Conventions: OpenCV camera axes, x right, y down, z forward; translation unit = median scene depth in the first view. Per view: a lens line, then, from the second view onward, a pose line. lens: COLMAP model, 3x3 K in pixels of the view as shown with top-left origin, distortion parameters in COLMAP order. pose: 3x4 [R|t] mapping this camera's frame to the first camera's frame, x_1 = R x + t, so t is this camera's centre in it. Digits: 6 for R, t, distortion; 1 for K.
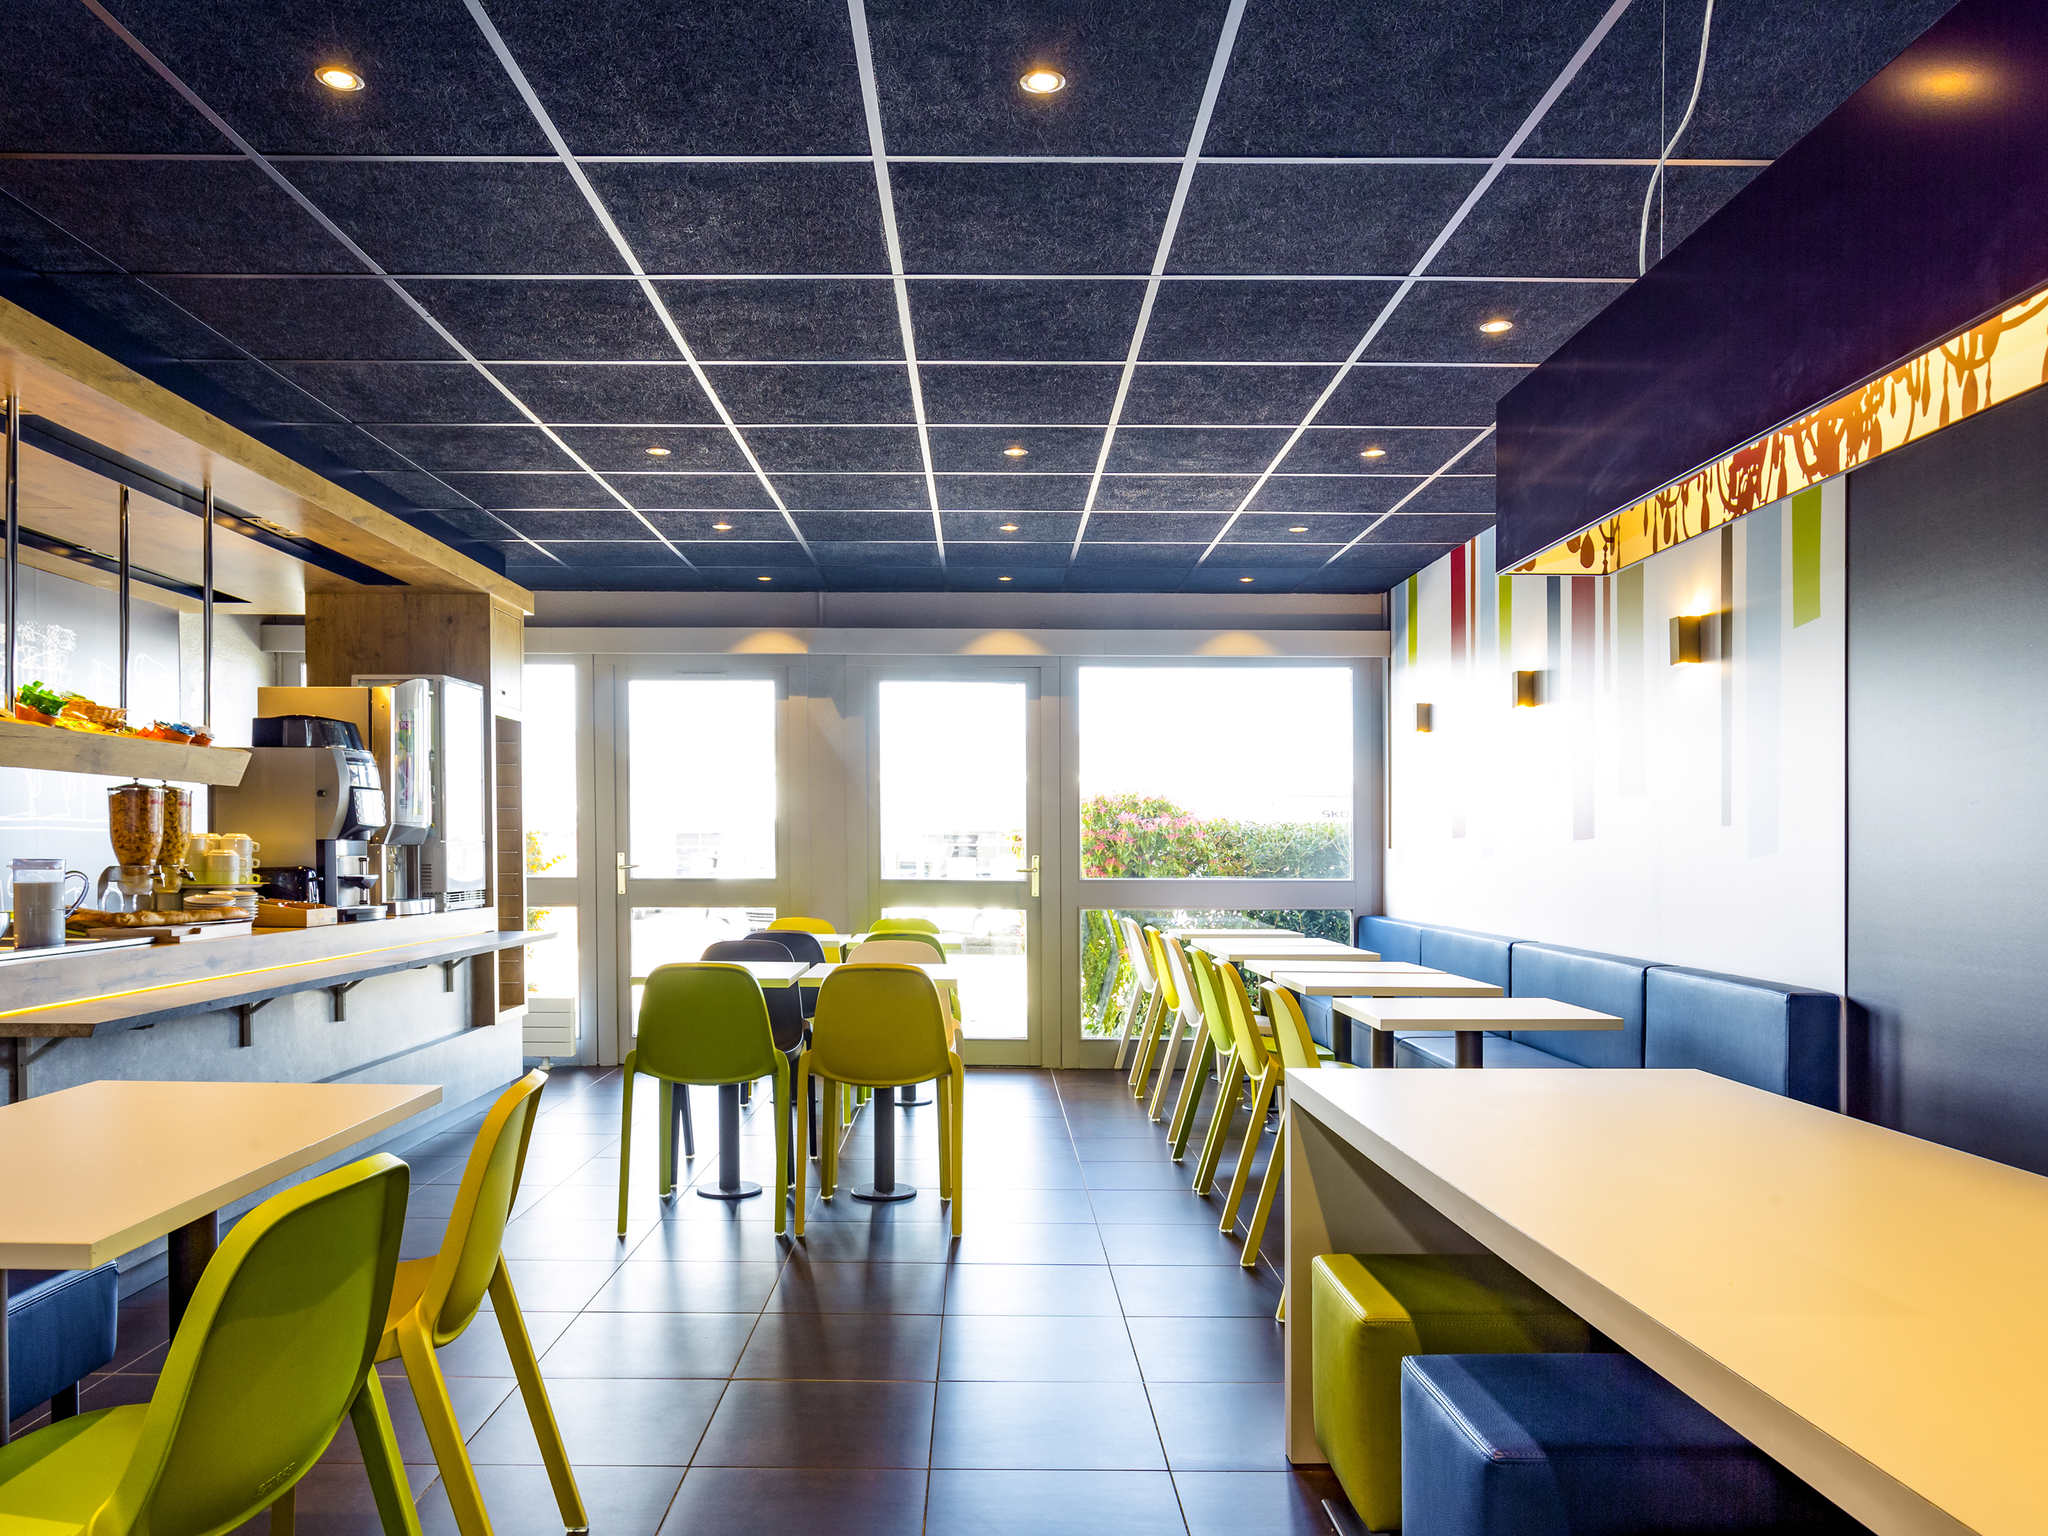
lens RADIAL K [[1499.0, 0, 1020.4], [0, 1499.0, 853.7], [0, 0, 1]] dist [-0.182496, 0.229499]
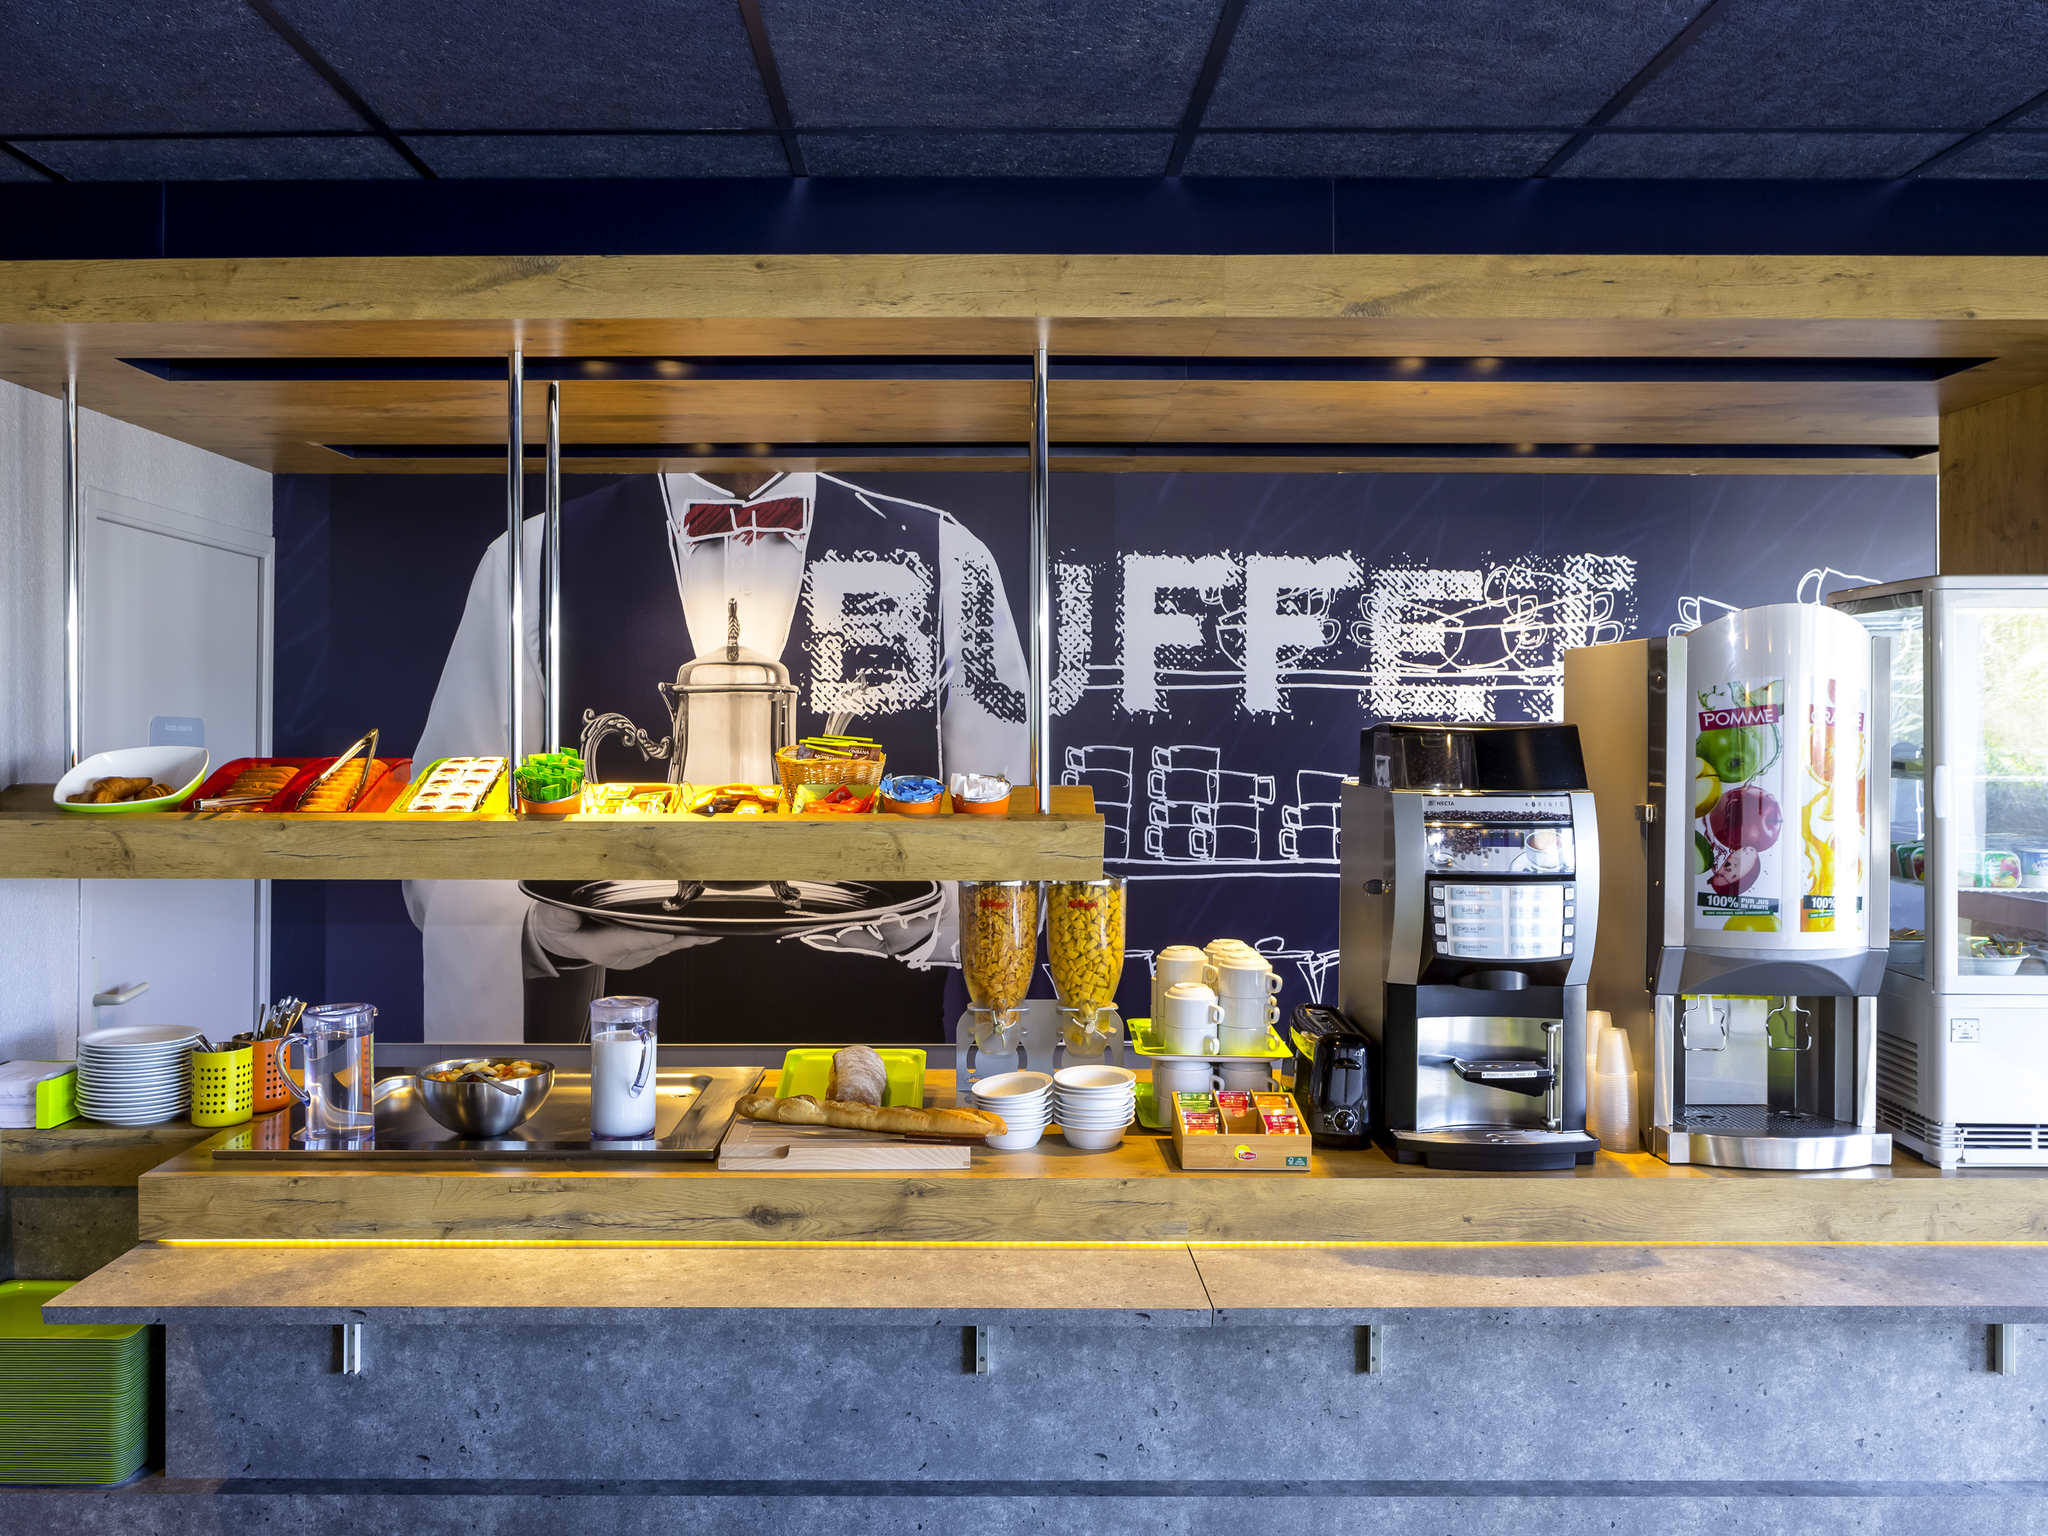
lens RADIAL K [[1677.2, 0, 937.8], [0, 1677.2, 708.4], [0, 0, 1]] dist [-0.032879, 0.042086]
pose [[-0.022832, -0.013229, -0.999652, 0.068465], [-0.003126, 0.999909, -0.013161, -0.076420], [0.999734, 0.002825, -0.022871, 0.703225]]
